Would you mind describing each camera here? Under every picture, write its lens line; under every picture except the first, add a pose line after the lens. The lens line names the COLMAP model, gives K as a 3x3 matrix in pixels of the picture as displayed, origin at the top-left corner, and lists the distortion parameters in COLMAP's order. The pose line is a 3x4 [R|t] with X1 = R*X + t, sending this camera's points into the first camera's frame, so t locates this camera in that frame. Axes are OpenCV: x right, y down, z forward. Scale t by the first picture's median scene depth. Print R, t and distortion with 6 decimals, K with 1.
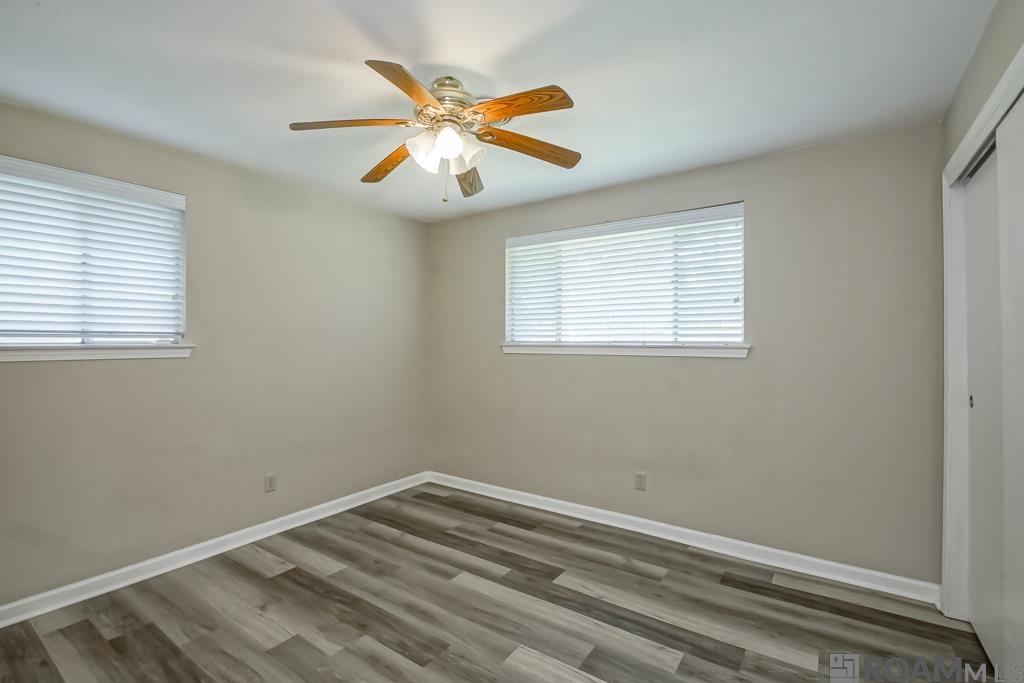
lens RADIAL K [[470.3, 0, 503.5], [0, 470.3, 342.6], [0, 0, 1]] dist [0.001289, -0.008298]
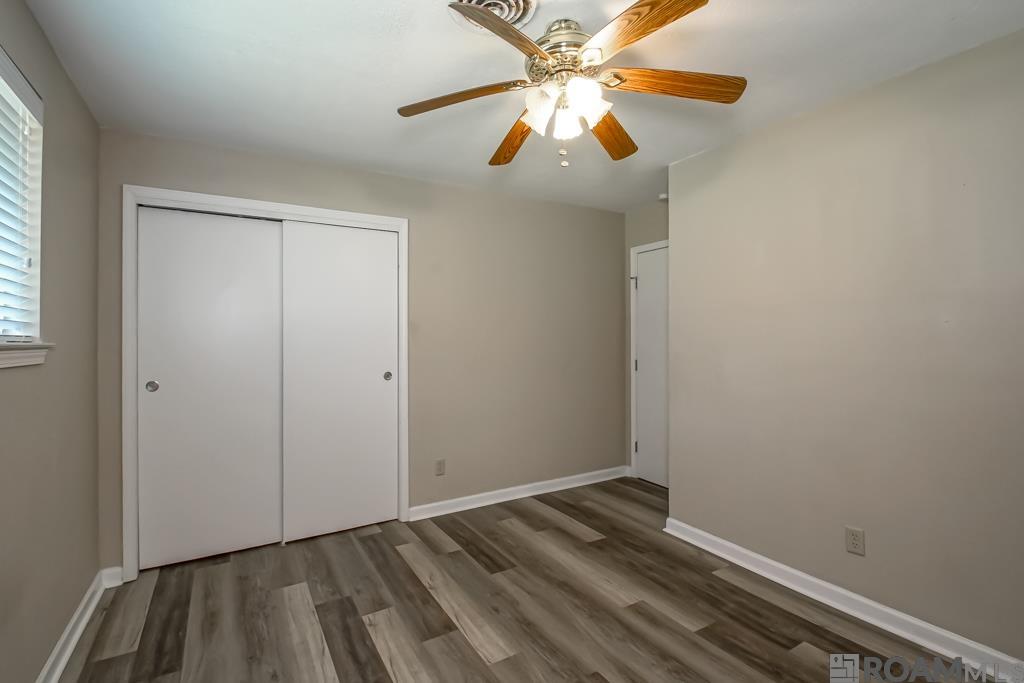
lens RADIAL K [[470.3, 0, 503.5], [0, 470.3, 342.6], [0, 0, 1]] dist [0.001289, -0.008298]
pose [[-0.916530, 0.001663, 0.399962, -0.256931], [0.004643, 0.999968, 0.006483, 0.004678], [-0.399938, 0.007799, -0.916509, 1.308542]]
